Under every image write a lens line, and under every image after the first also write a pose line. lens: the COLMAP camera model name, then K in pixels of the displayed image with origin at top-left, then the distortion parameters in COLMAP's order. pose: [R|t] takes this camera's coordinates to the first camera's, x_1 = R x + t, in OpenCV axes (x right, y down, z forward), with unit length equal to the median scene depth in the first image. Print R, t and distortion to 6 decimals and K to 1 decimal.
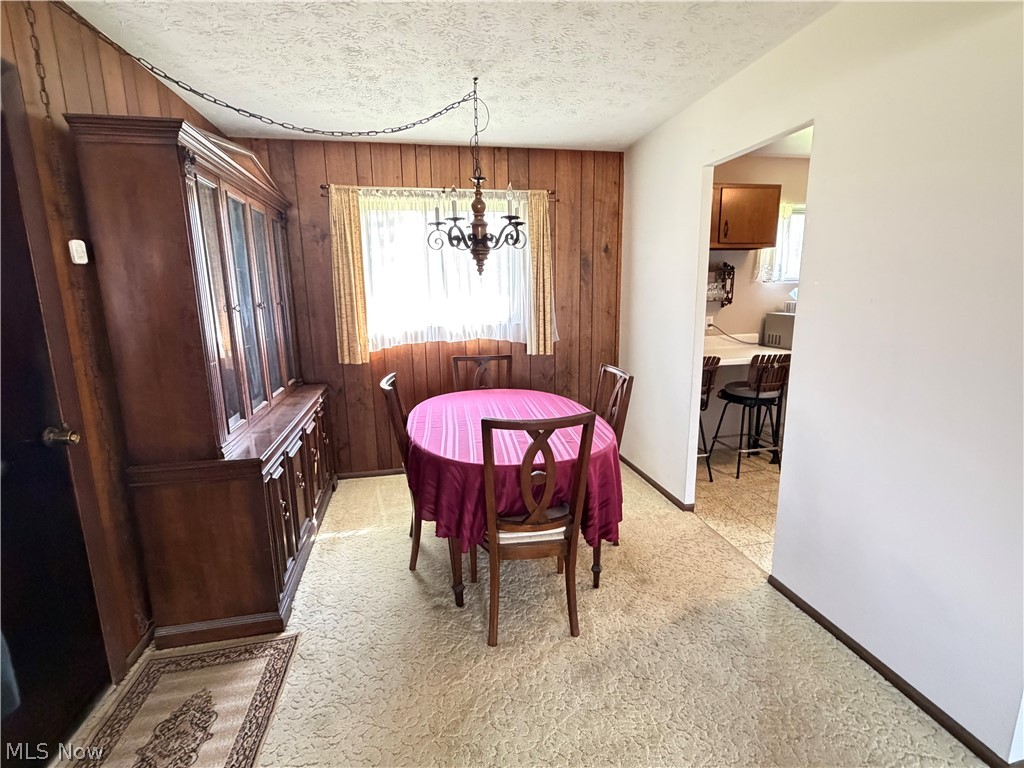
lens RADIAL K [[485.3, 0, 513.2], [0, 485.3, 382.2], [0, 0, 1]] dist [0.002225, -0.001032]
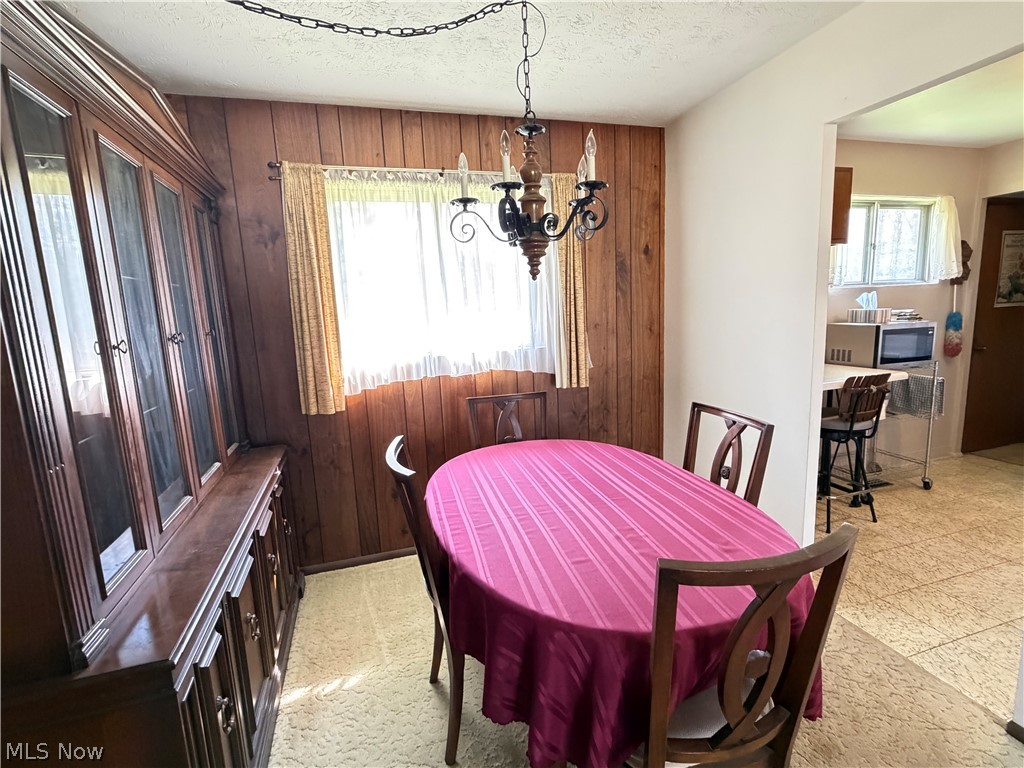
lens RADIAL K [[485.3, 0, 514.0], [0, 485.3, 383.4], [0, 0, 1]] dist [0.002225, -0.001032]
pose [[0.994084, -0.044982, 0.098866, -0.121430], [0.048447, 0.998283, -0.032932, -0.045980], [-0.097215, 0.037527, 0.994556, 0.267439]]
